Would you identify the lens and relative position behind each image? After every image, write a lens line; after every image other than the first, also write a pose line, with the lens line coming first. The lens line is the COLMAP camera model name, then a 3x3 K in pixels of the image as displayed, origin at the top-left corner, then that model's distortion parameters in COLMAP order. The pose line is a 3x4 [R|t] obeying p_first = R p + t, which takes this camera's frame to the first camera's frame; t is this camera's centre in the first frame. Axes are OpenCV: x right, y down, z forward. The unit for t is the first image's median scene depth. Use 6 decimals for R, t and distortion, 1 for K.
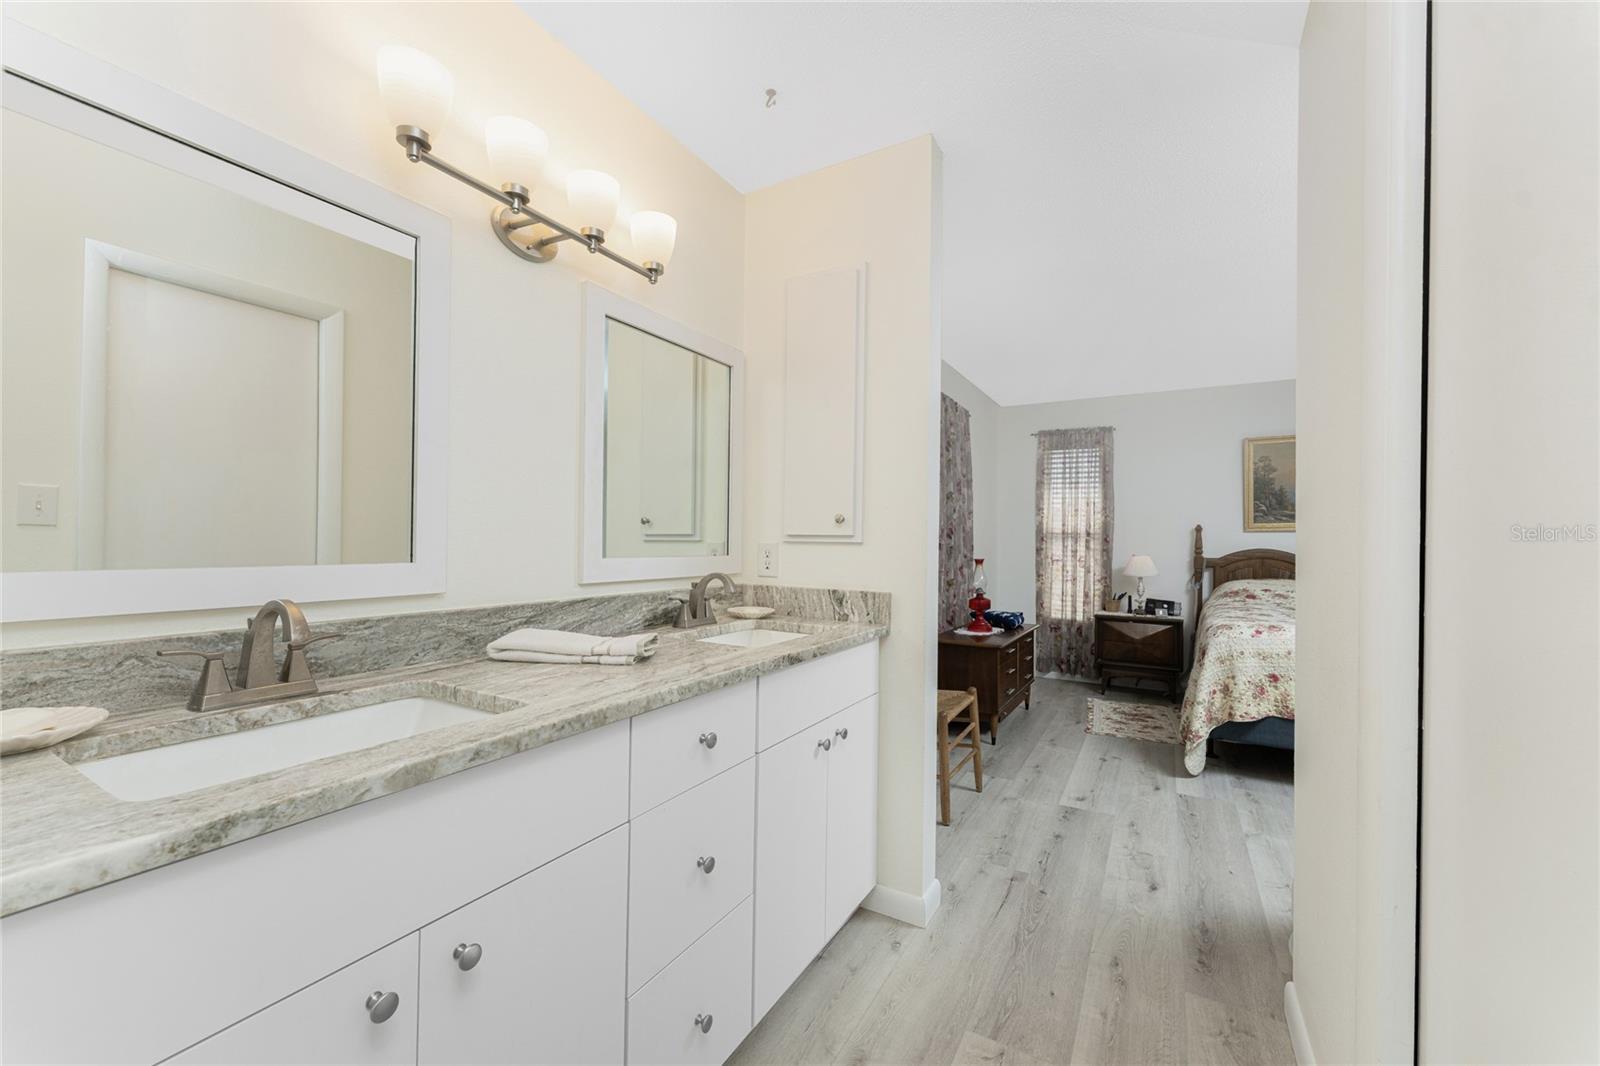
lens RADIAL K [[642.0, 0, 787.6], [0, 642.0, 522.1], [0, 0, 1]] dist [-0.000048, -0.000534]
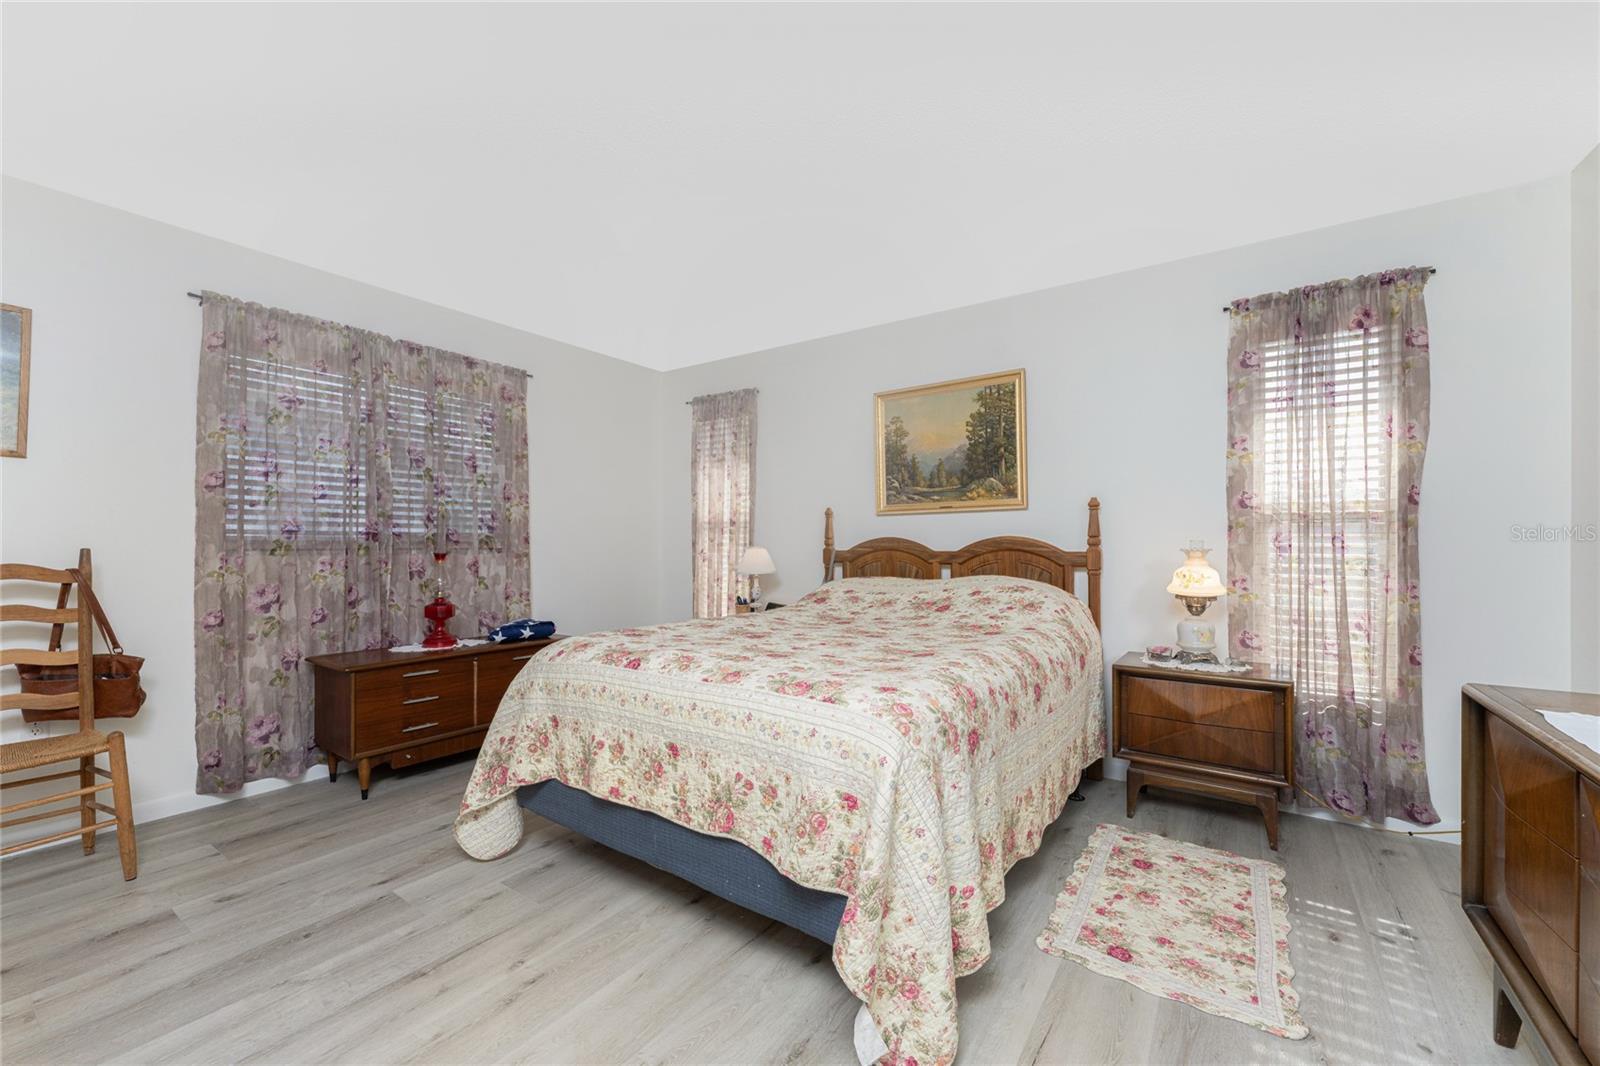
lens RADIAL K [[642.0, 0, 802.0], [0, 642.0, 542.1], [0, 0, 1]] dist [-0.000048, -0.000534]
pose [[0.997276, -0.013465, -0.072526, 0.669482], [0.015410, 0.999535, 0.026327, 0.024486], [0.072137, -0.027373, 0.997019, 0.220277]]
